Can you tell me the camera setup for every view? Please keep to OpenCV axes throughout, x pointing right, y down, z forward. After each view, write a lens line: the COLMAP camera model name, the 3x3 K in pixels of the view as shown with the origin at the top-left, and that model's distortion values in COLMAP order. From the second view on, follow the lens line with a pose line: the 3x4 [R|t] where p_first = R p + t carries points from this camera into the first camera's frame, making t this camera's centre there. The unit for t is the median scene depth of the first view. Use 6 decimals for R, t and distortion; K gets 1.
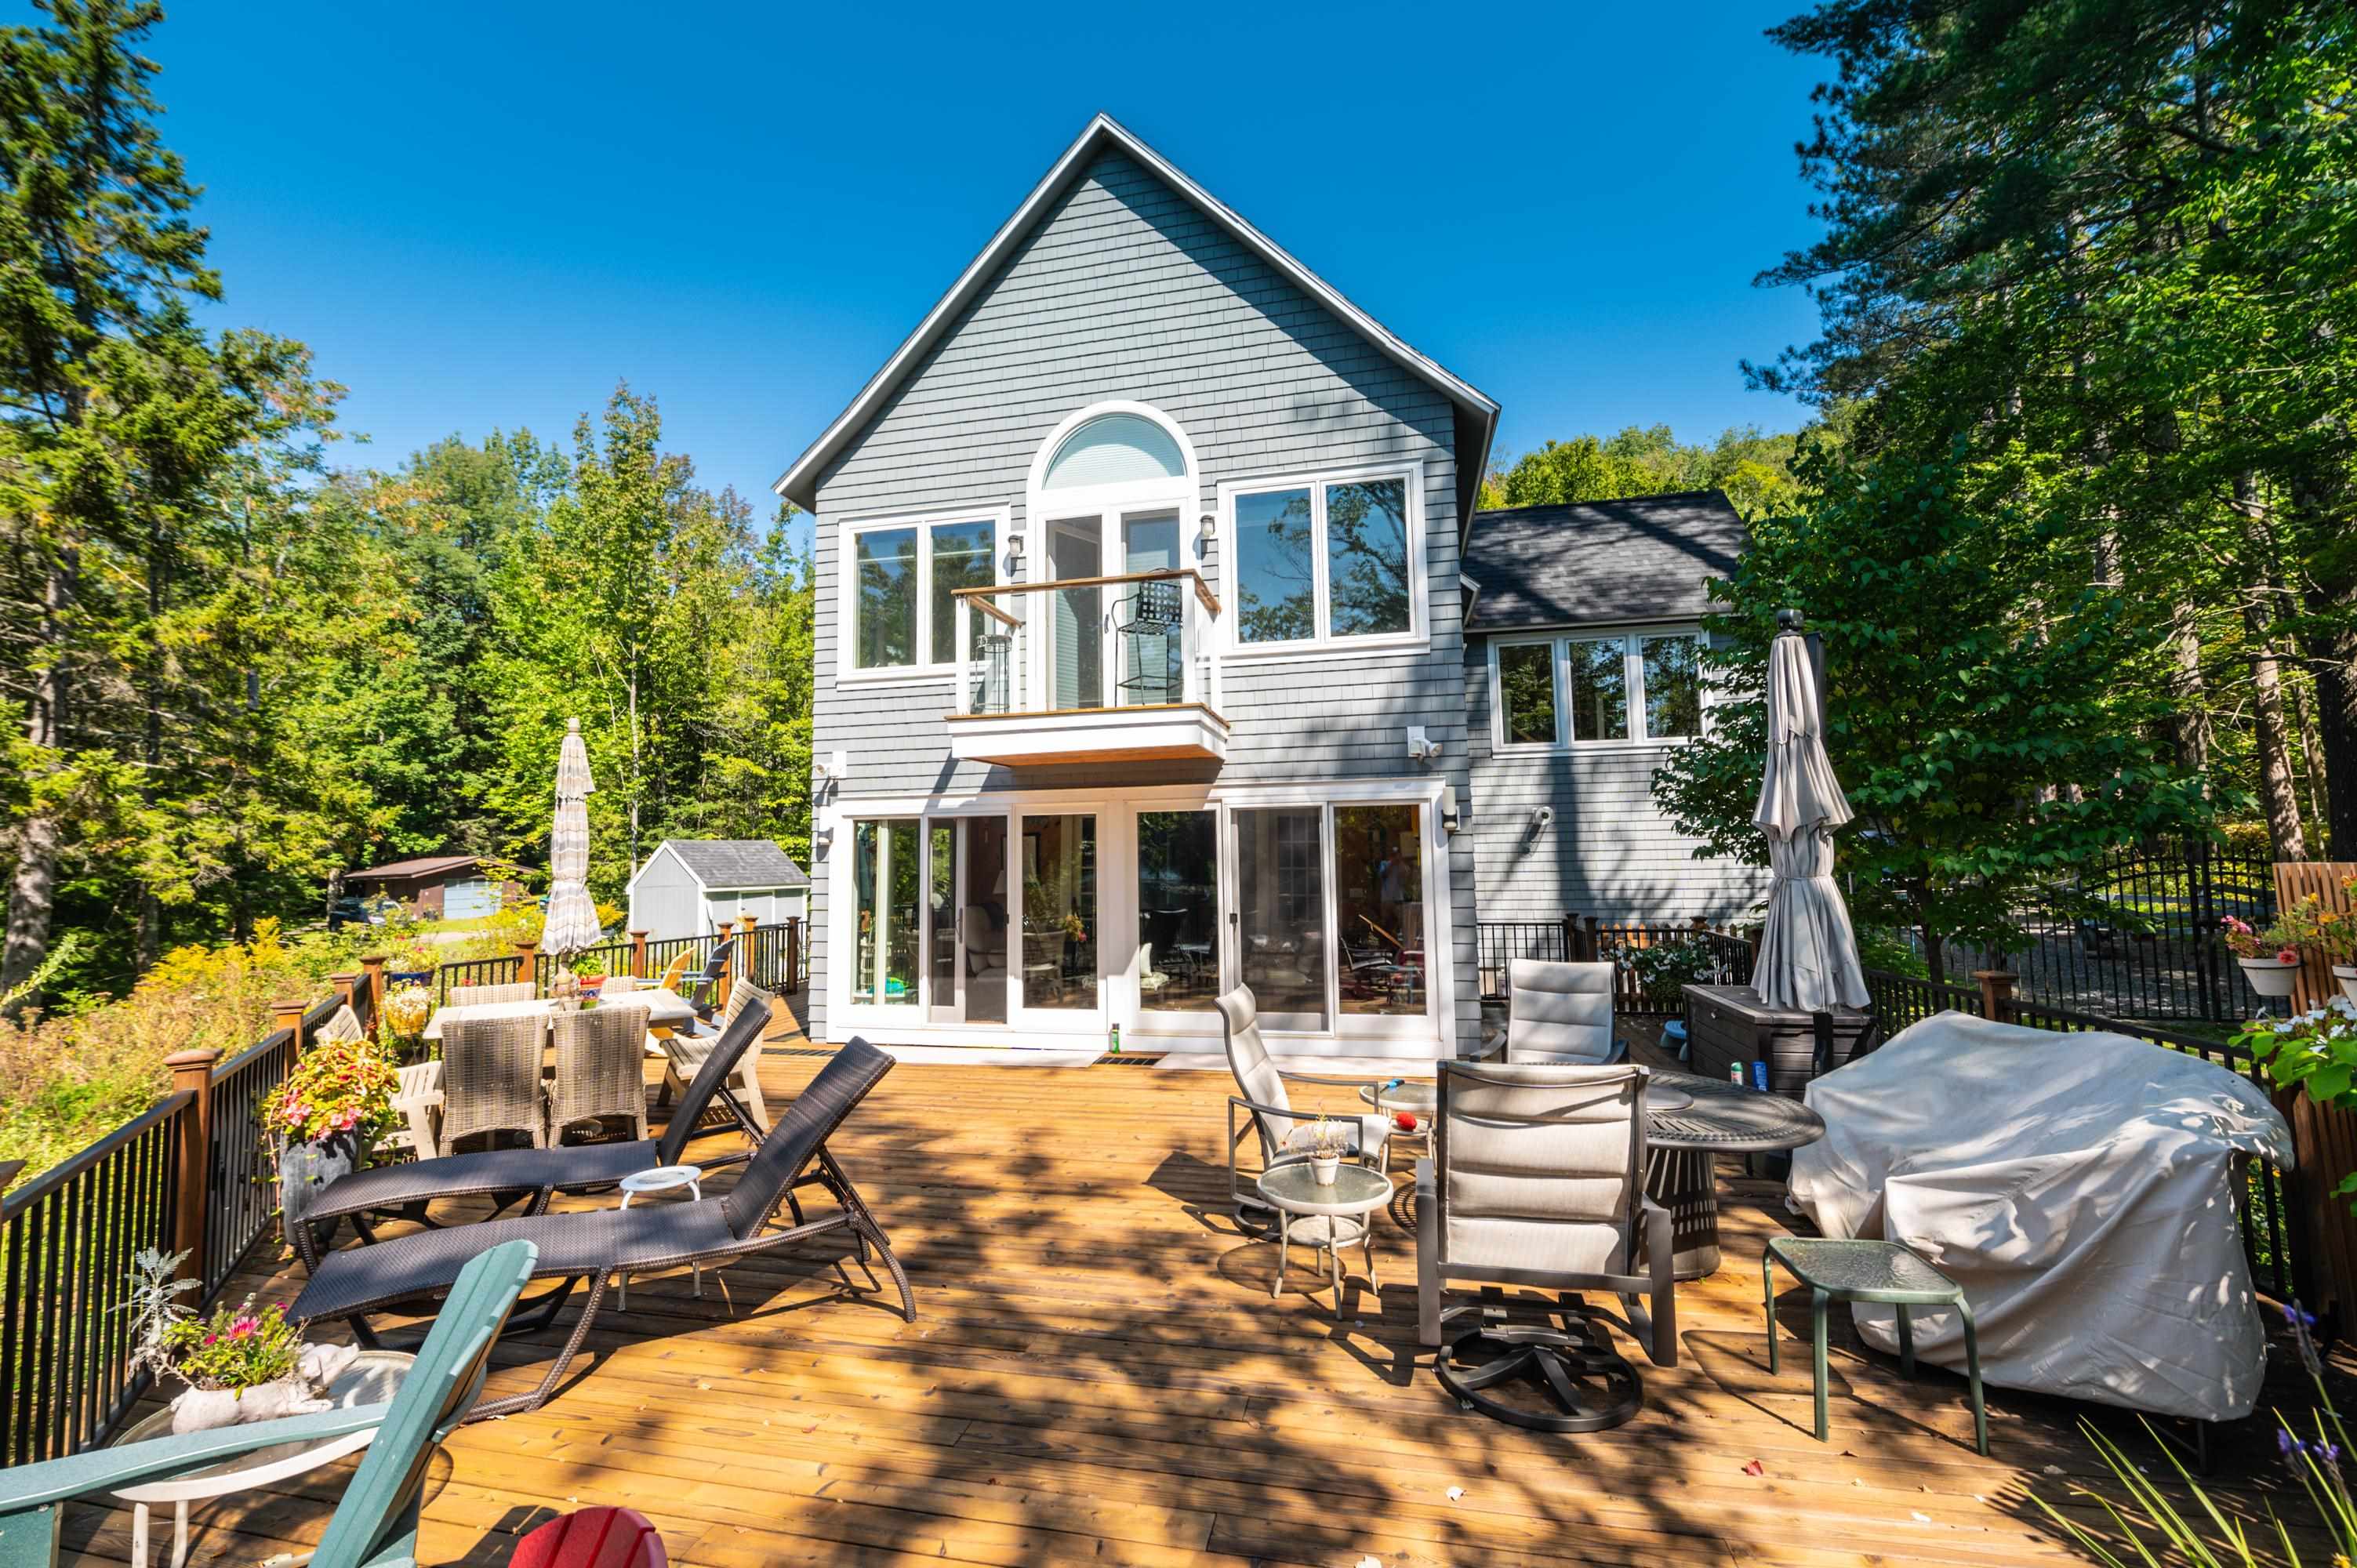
lens RADIAL K [[936.7, 0, 1178.5], [0, 936.7, 784.0], [0, 0, 1]] dist [-0.000446, -0.000036]
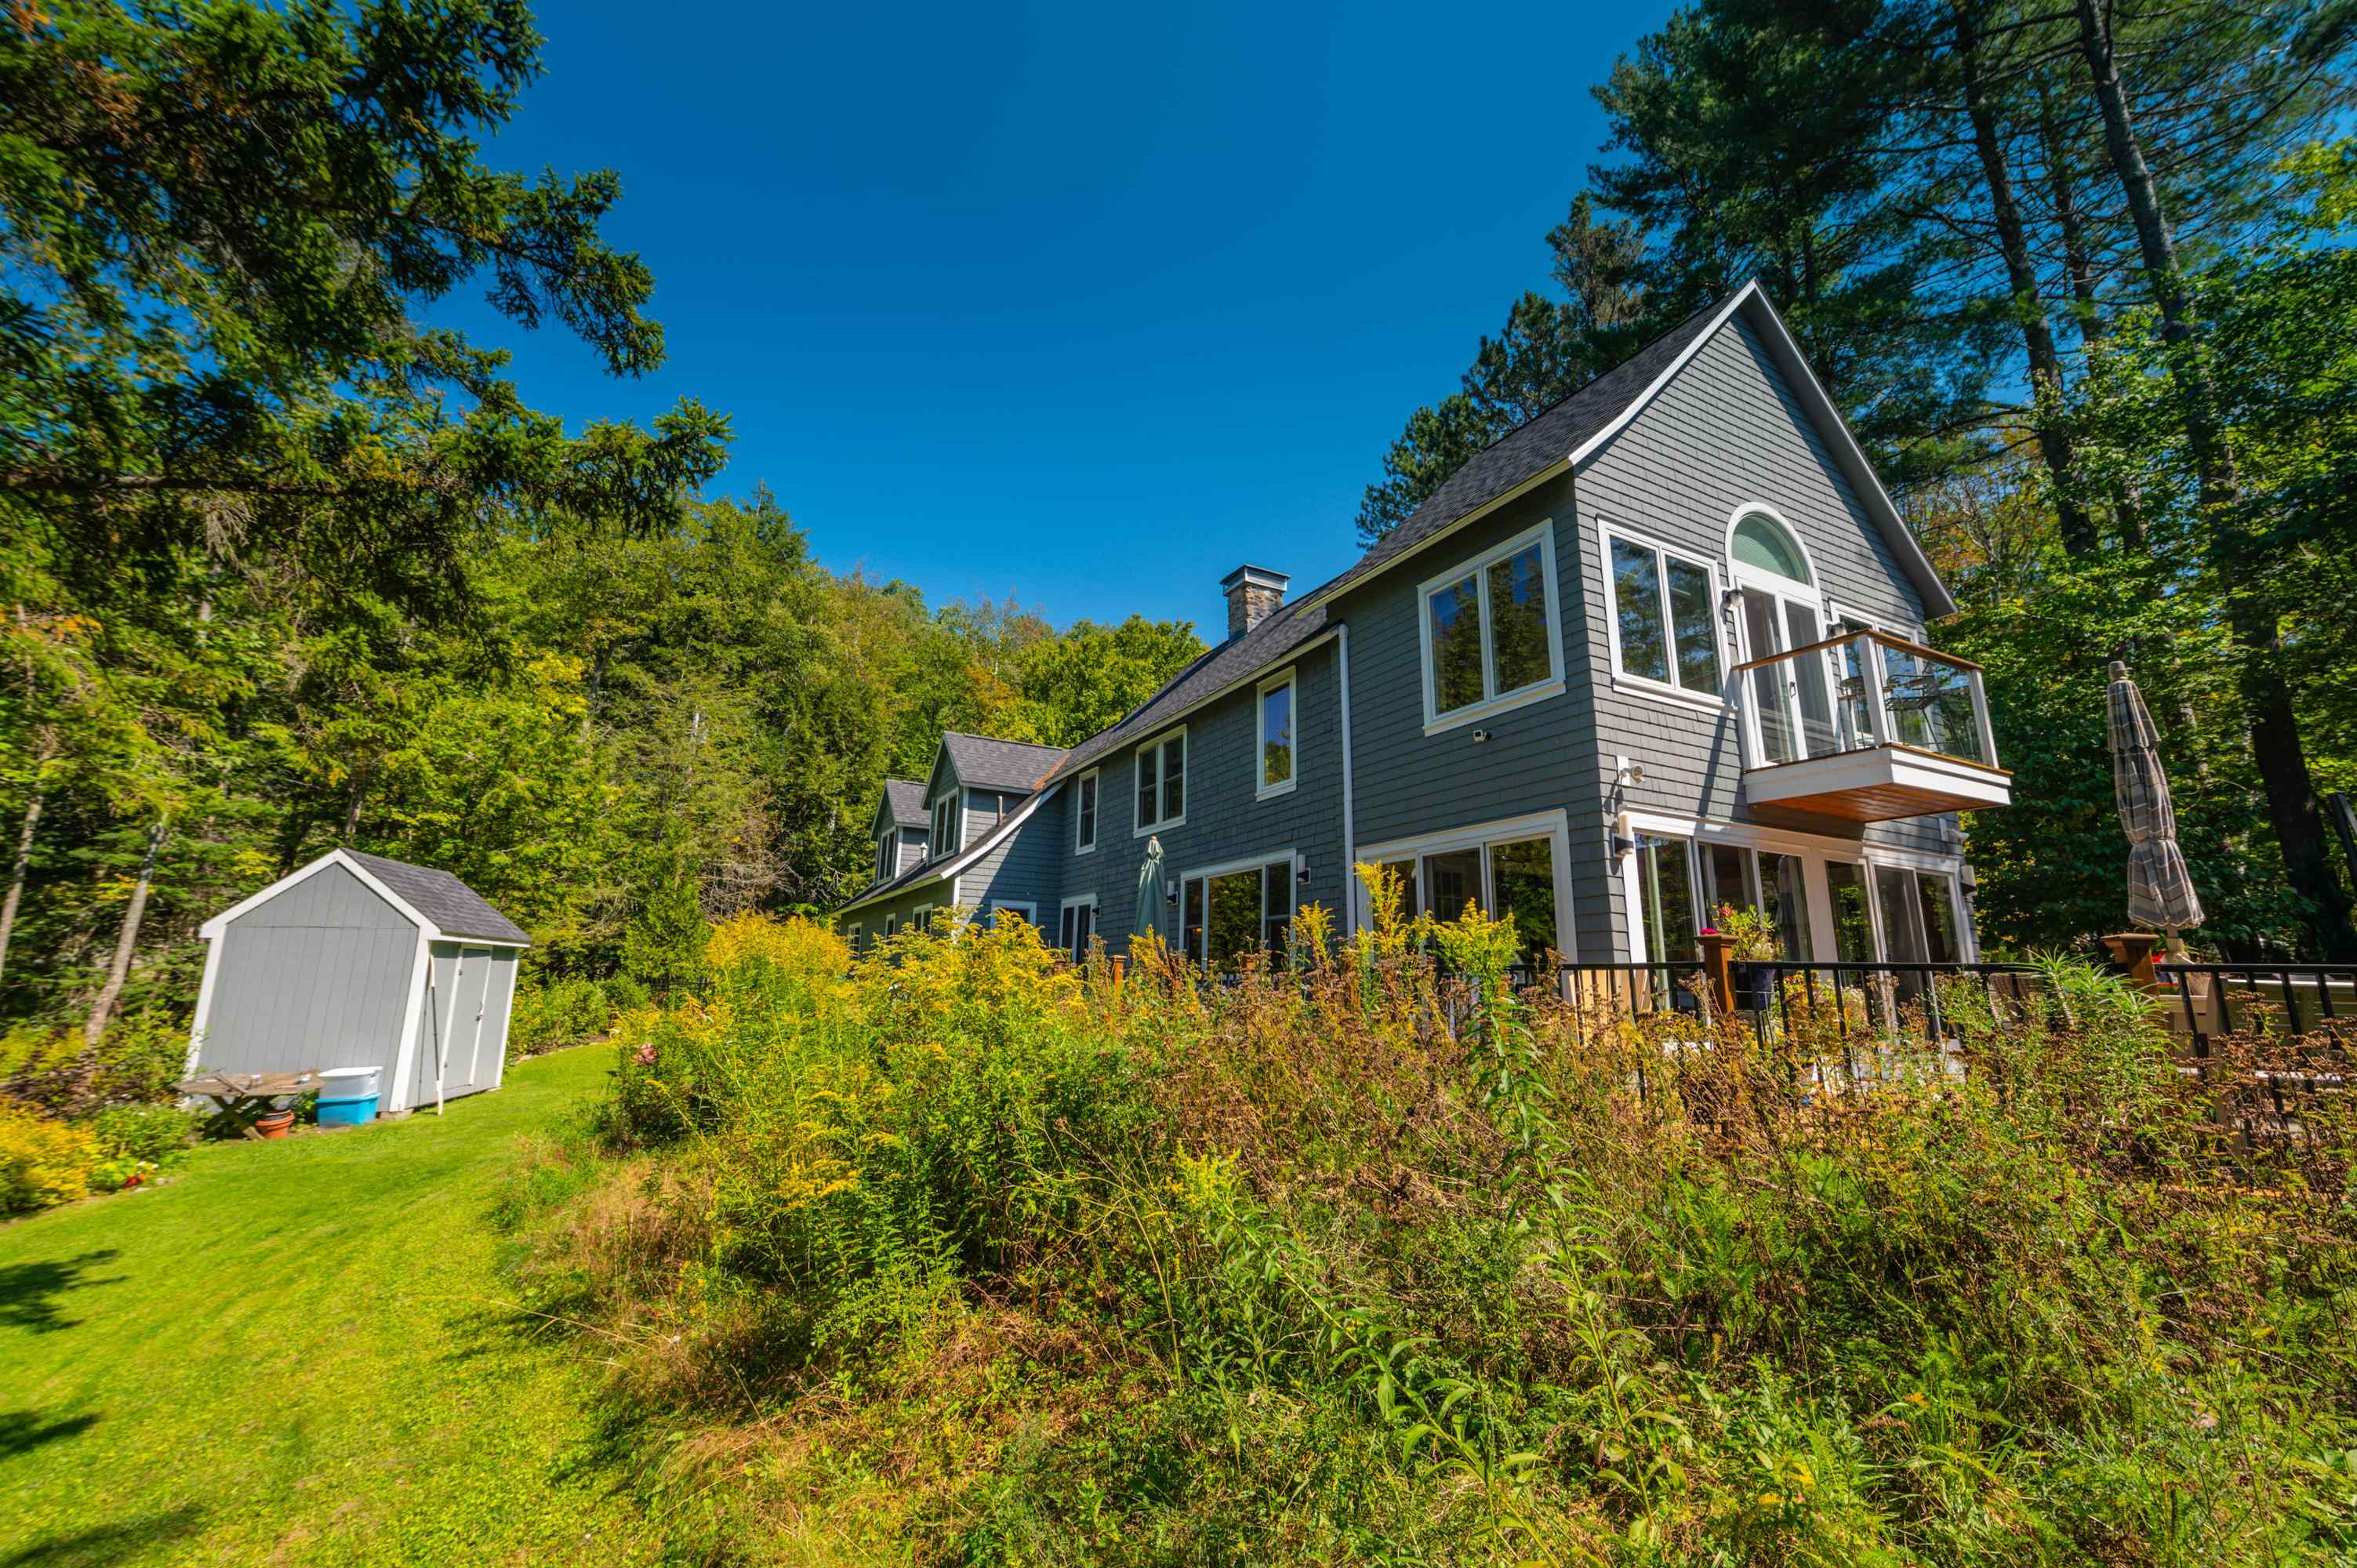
lens RADIAL K [[936.7, 0, 1178.5], [0, 936.7, 784.0], [0, 0, 1]] dist [-0.000446, -0.000036]
pose [[0.757274, 0.171306, 0.630231, -1.294334], [-0.083891, 0.982507, -0.166257, 0.184646], [-0.647687, 0.073031, 0.758398, 0.603491]]
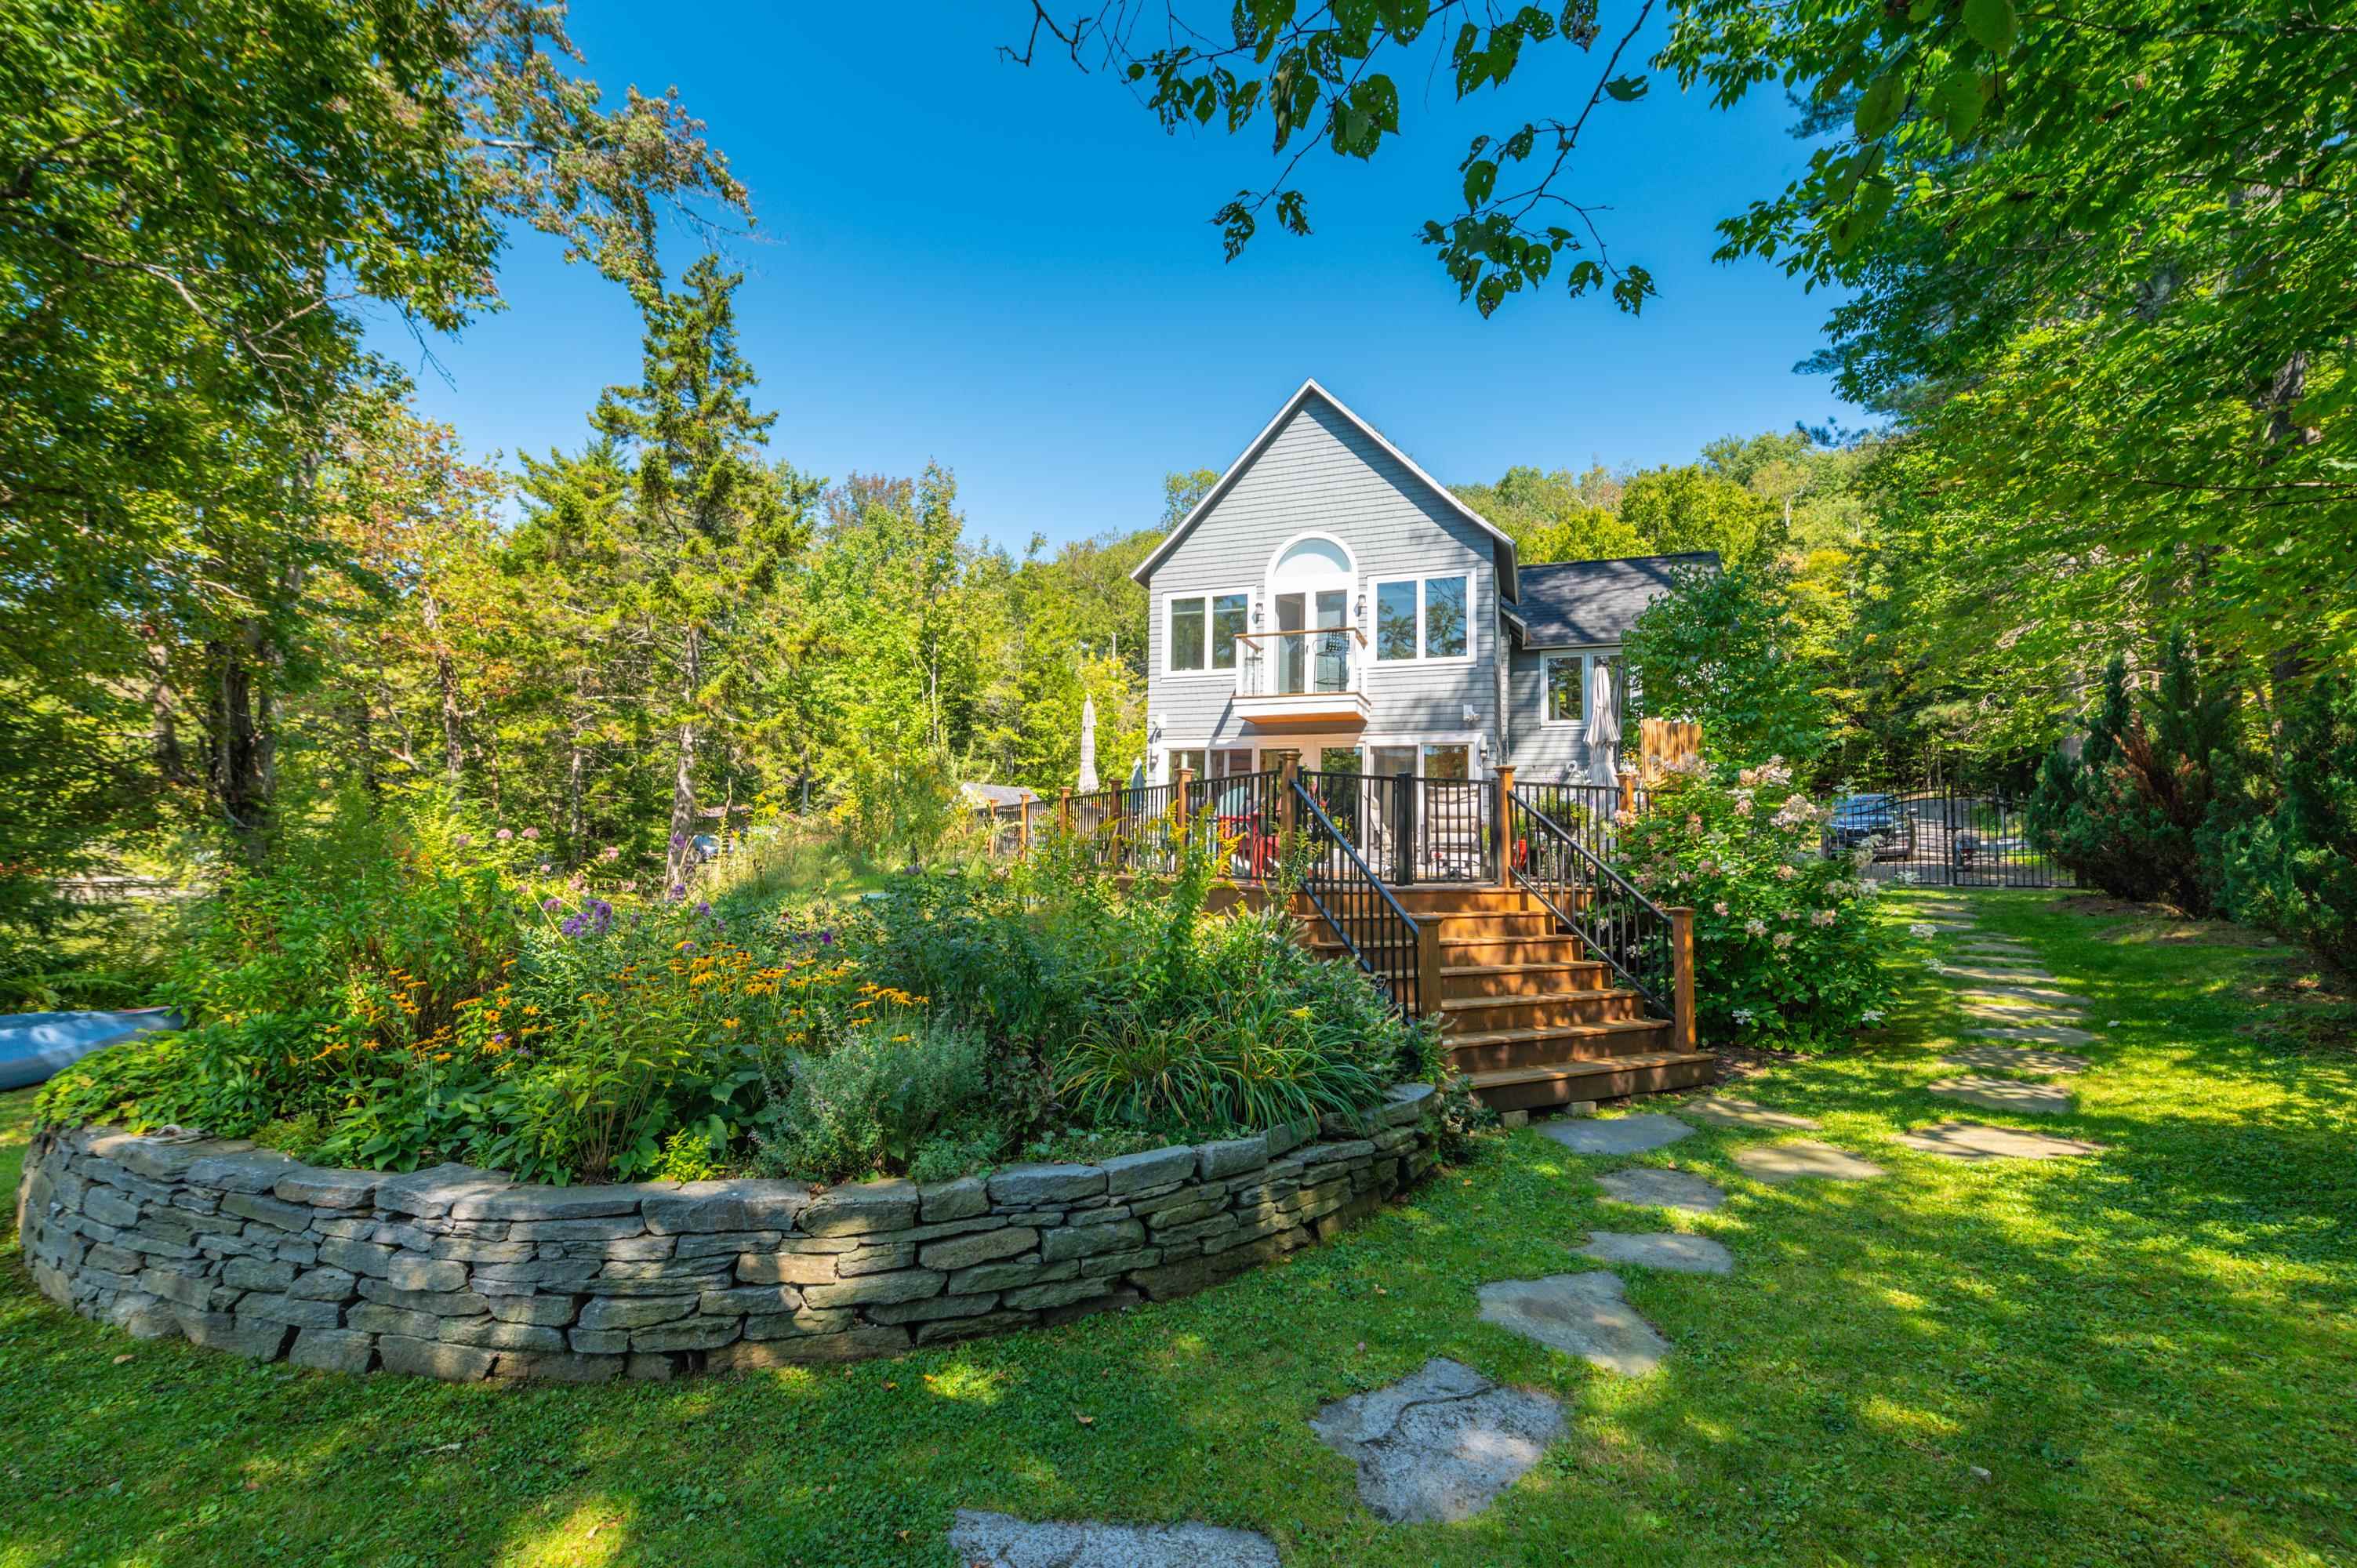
lens RADIAL K [[936.7, 0, 1178.5], [0, 936.7, 784.0], [0, 0, 1]] dist [-0.000446, -0.000036]
pose [[0.989416, 0.026032, -0.142753, -0.053988], [-0.024293, 0.999608, 0.013912, 0.082136], [0.143059, -0.010297, 0.989661, -0.915928]]
